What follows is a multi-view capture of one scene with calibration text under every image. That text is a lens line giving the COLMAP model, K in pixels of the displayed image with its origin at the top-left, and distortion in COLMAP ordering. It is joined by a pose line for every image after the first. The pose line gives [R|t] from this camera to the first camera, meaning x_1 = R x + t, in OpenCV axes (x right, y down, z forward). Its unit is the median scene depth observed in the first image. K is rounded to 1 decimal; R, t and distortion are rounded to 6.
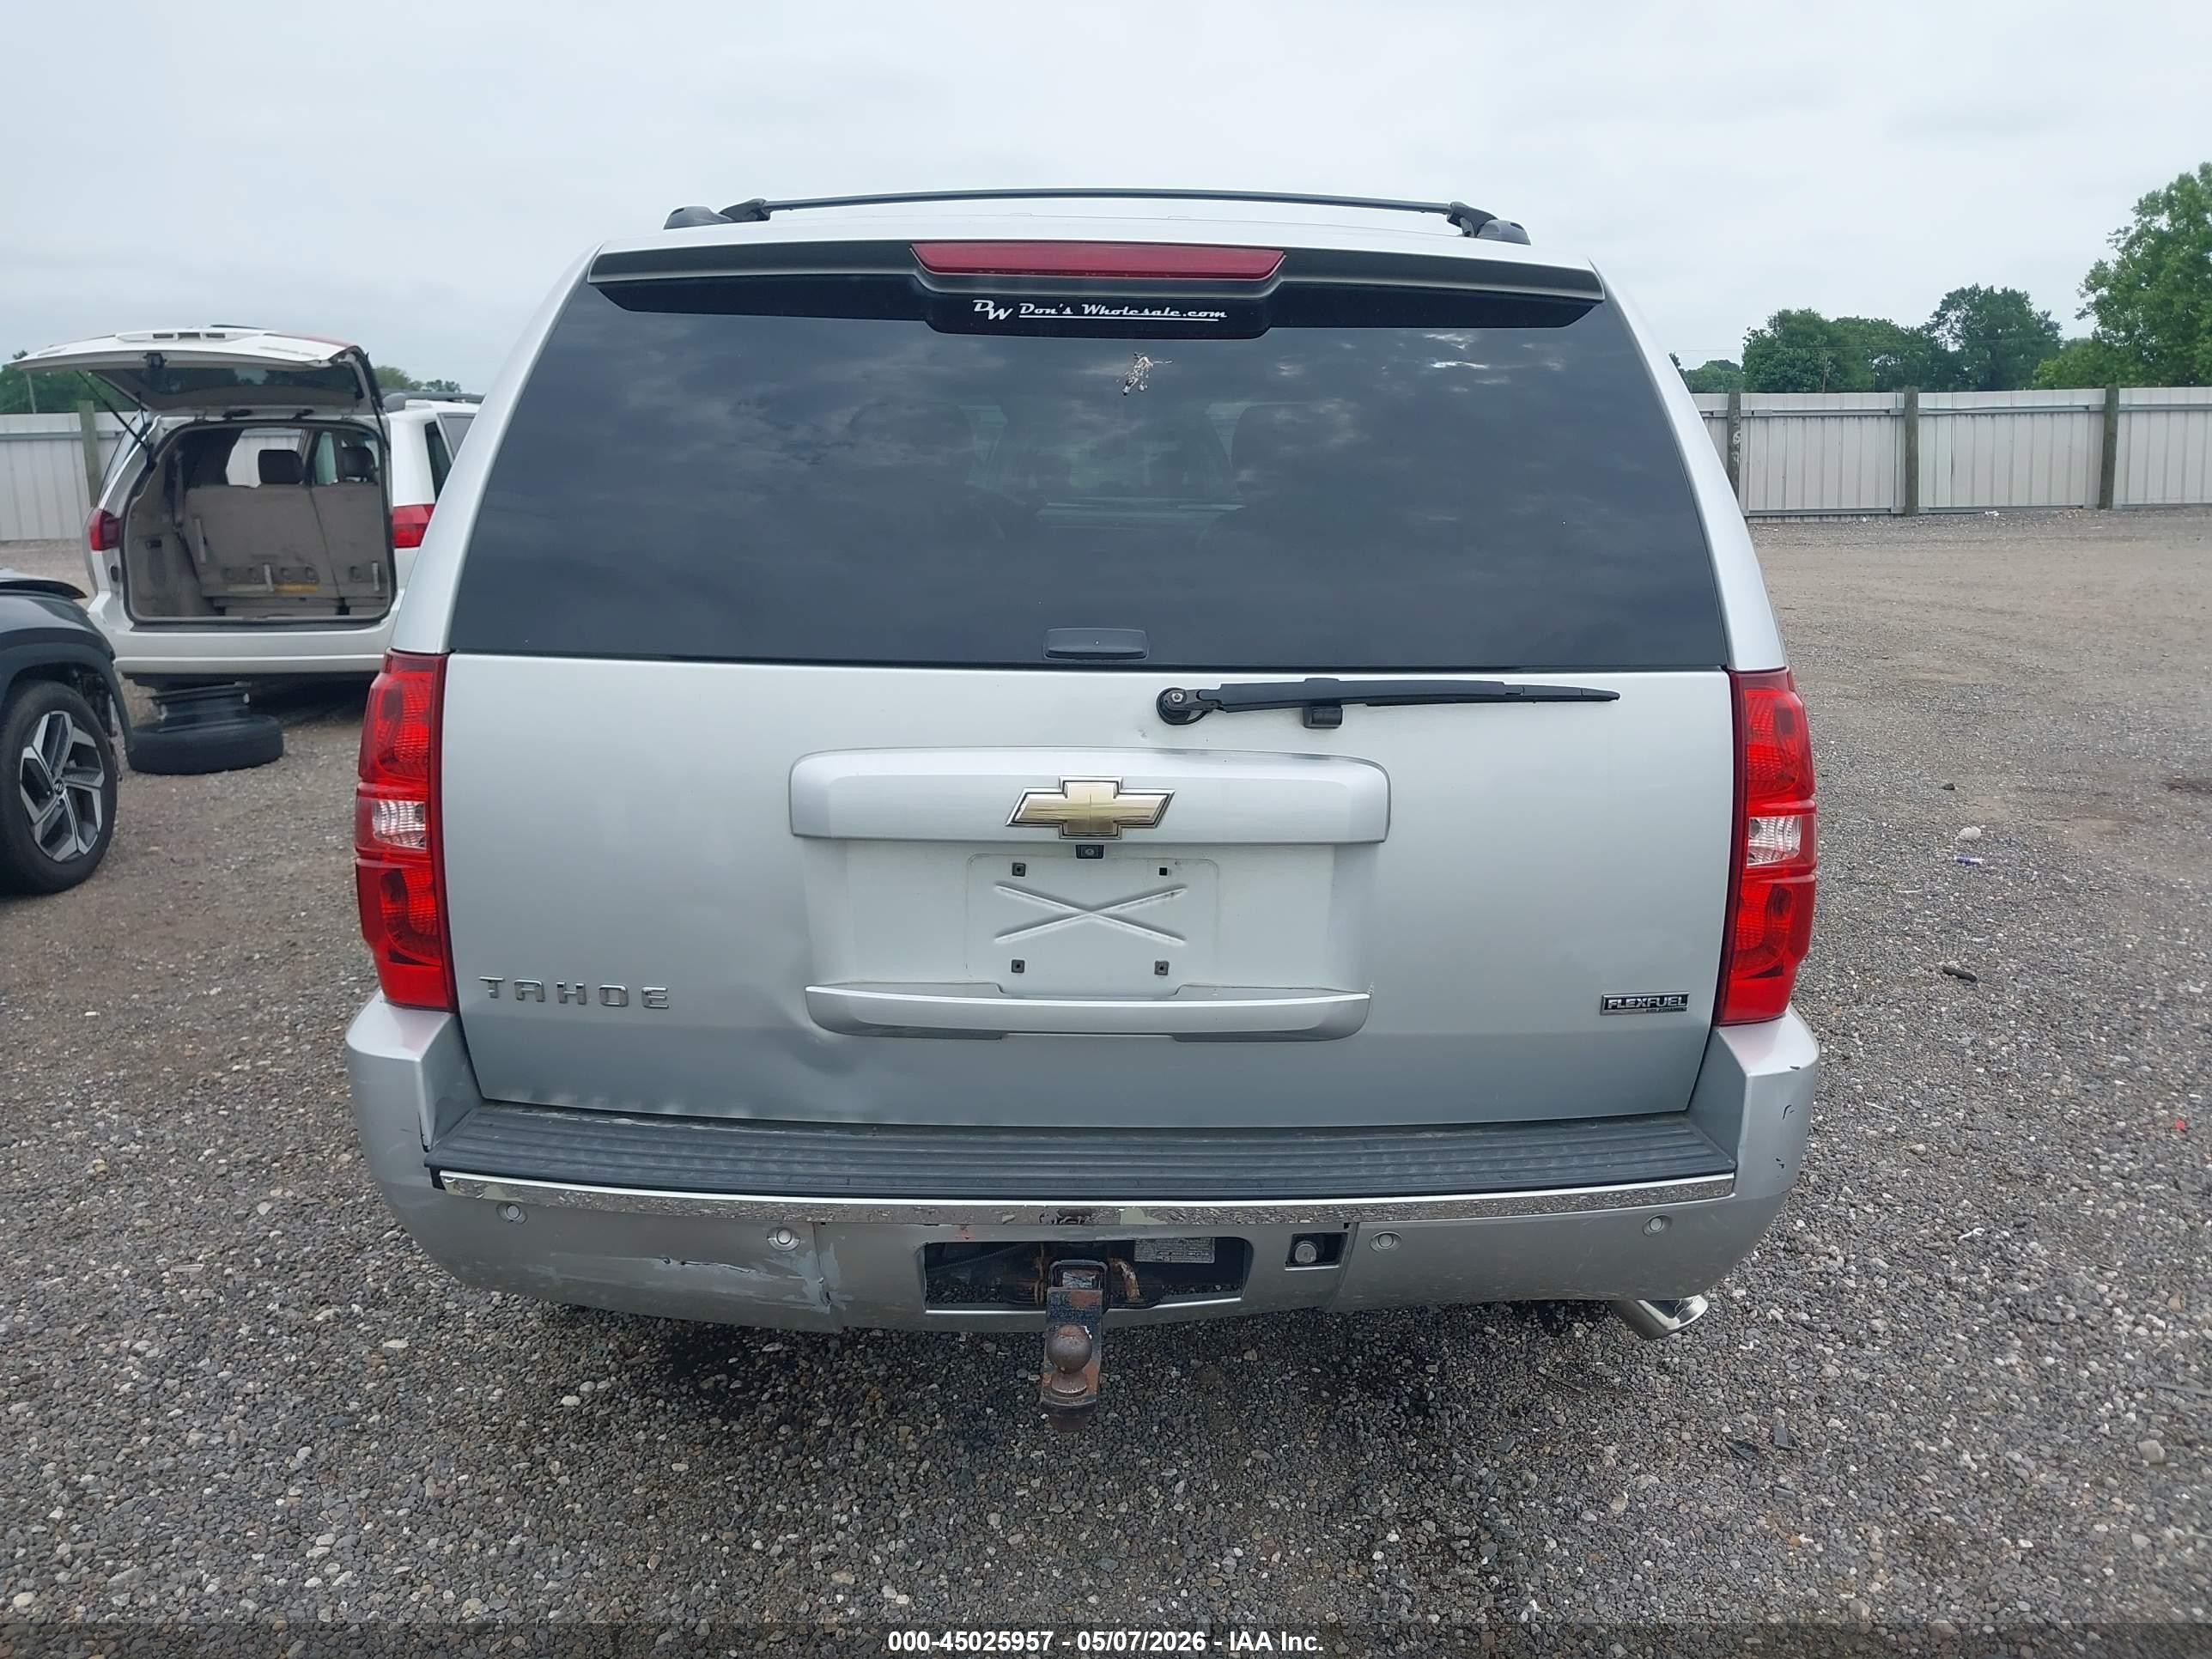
lens RADIAL K [[1823.3, 0, 1124.0], [0, 1823.3, 831.8], [0, 0, 1]] dist [0.026985, -0.031047]
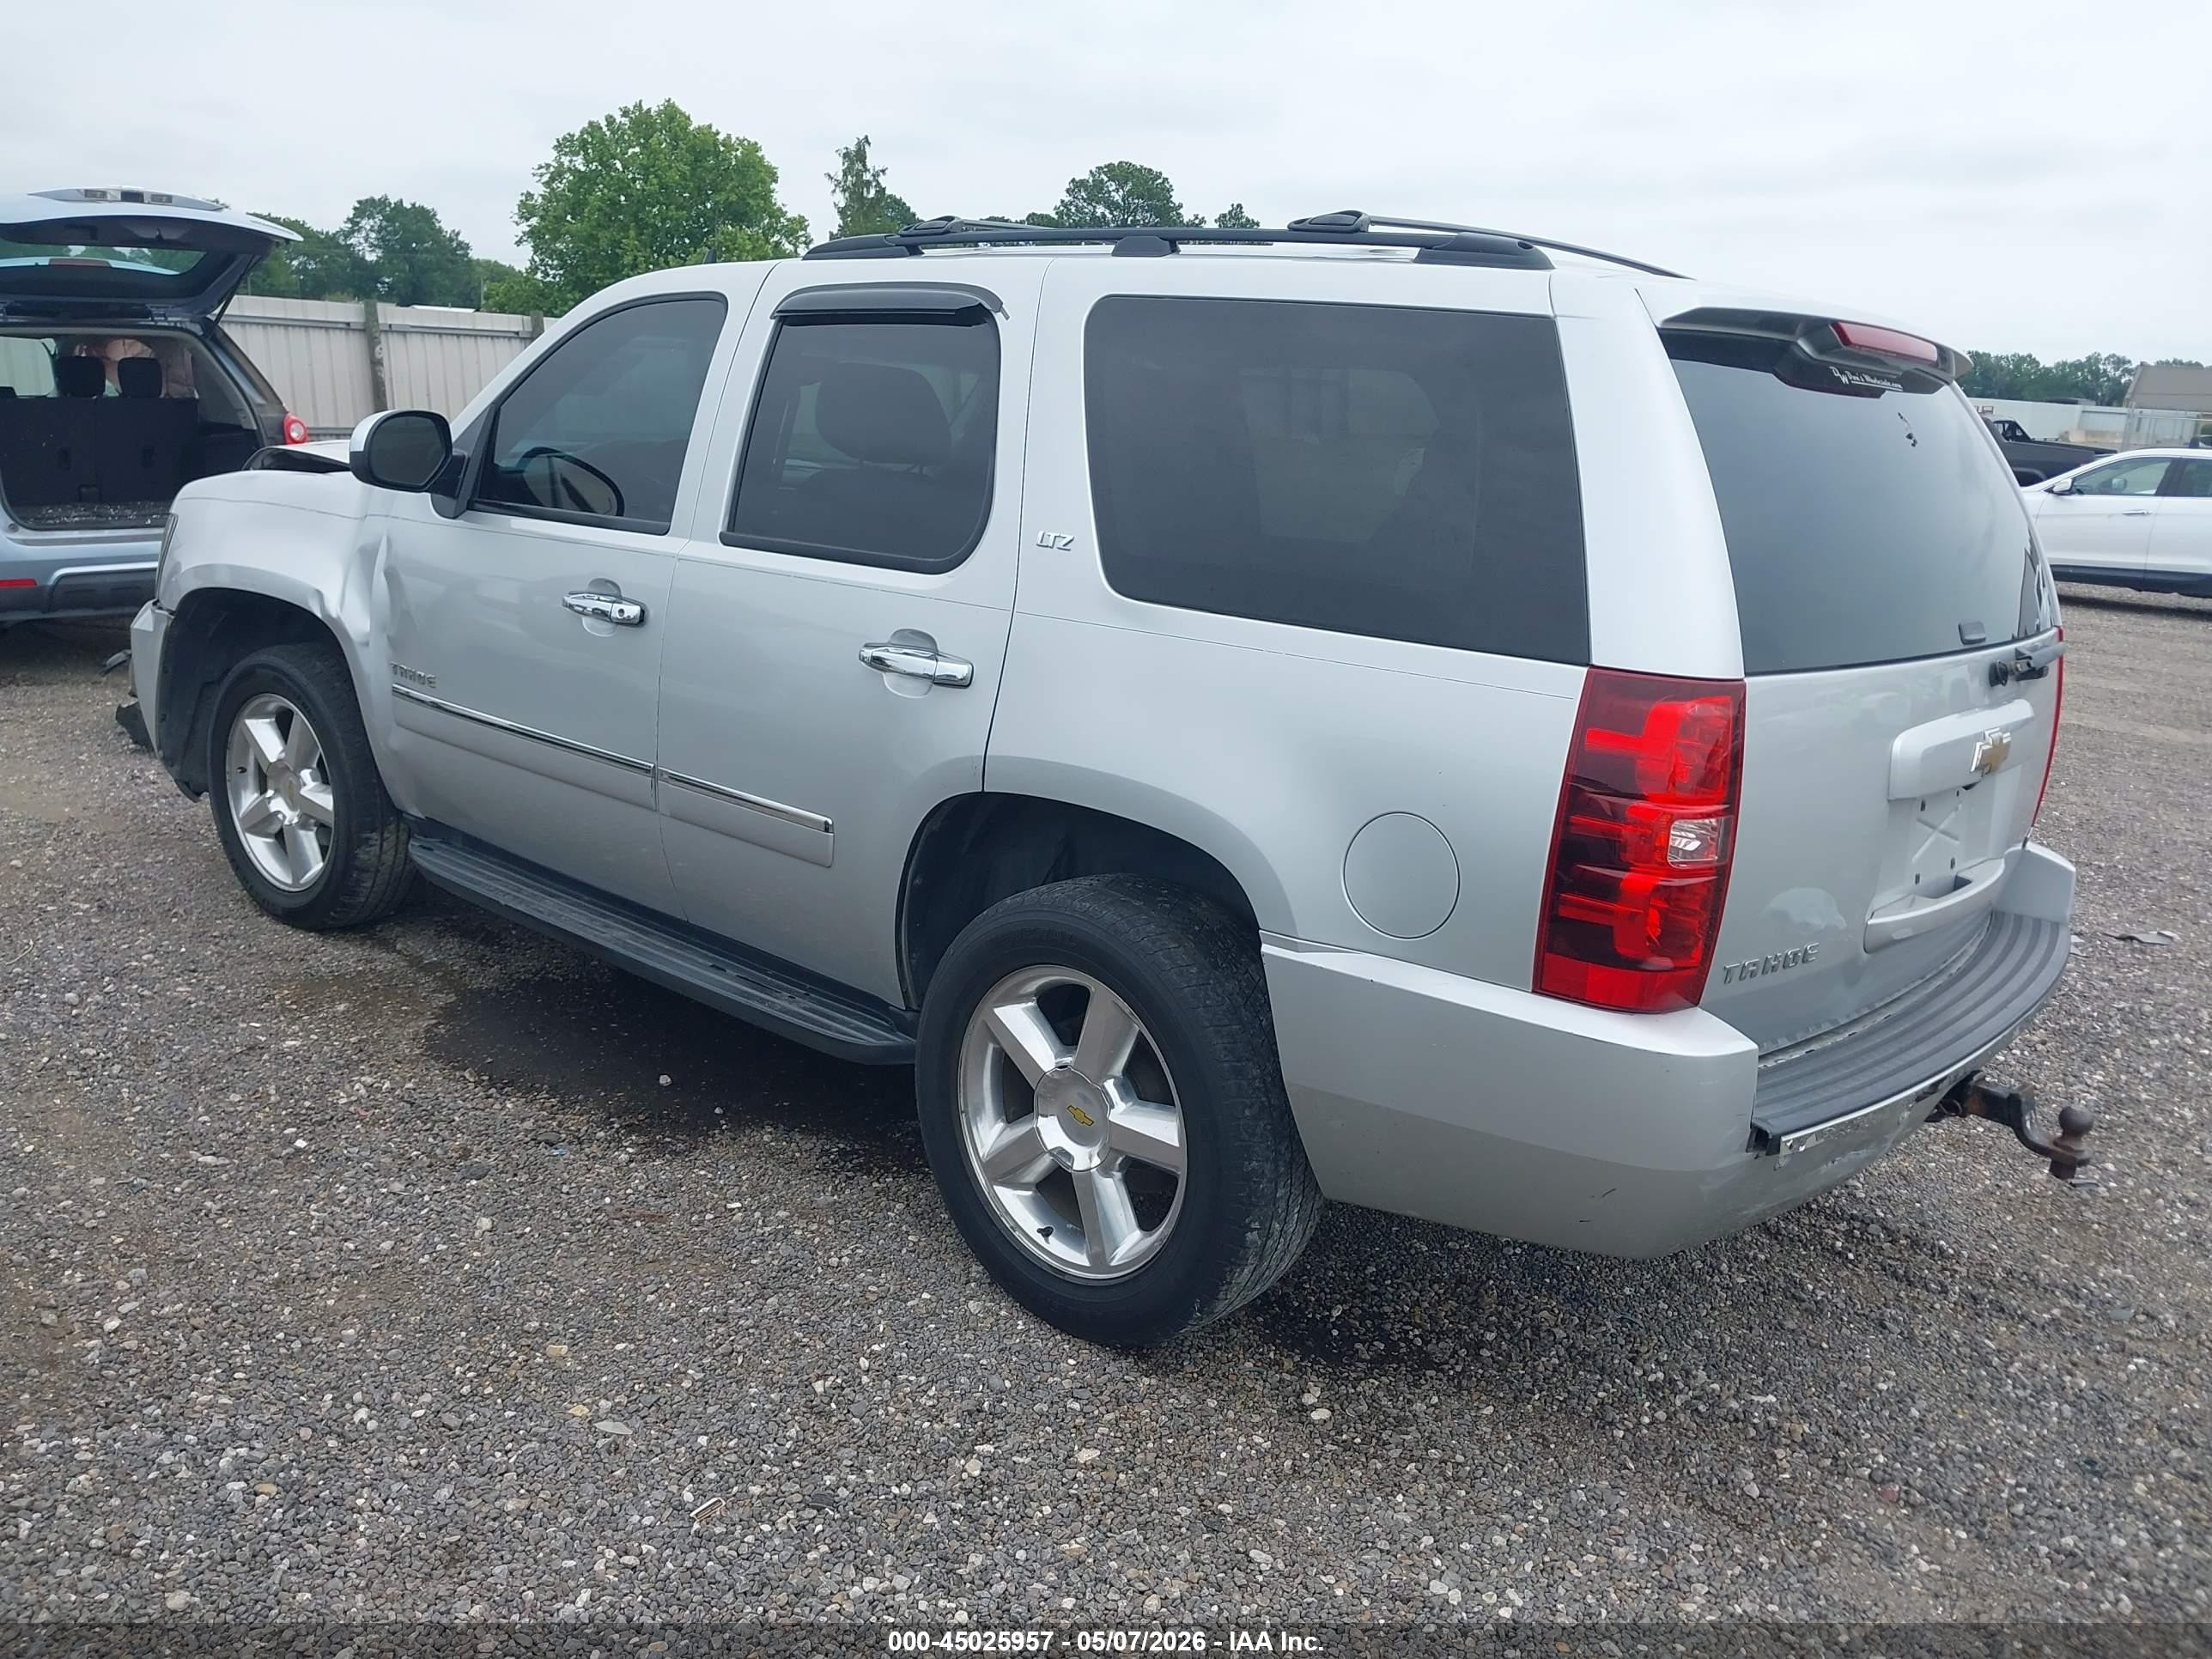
lens RADIAL K [[1823.3, 0, 1122.4], [0, 1823.3, 833.7], [0, 0, 1]] dist [0.026985, -0.031047]
pose [[0.642633, -0.144454, 0.752433, -0.105794], [0.103849, 0.989425, 0.101257, -0.011385], [-0.759103, 0.013068, 0.650839, 0.041766]]
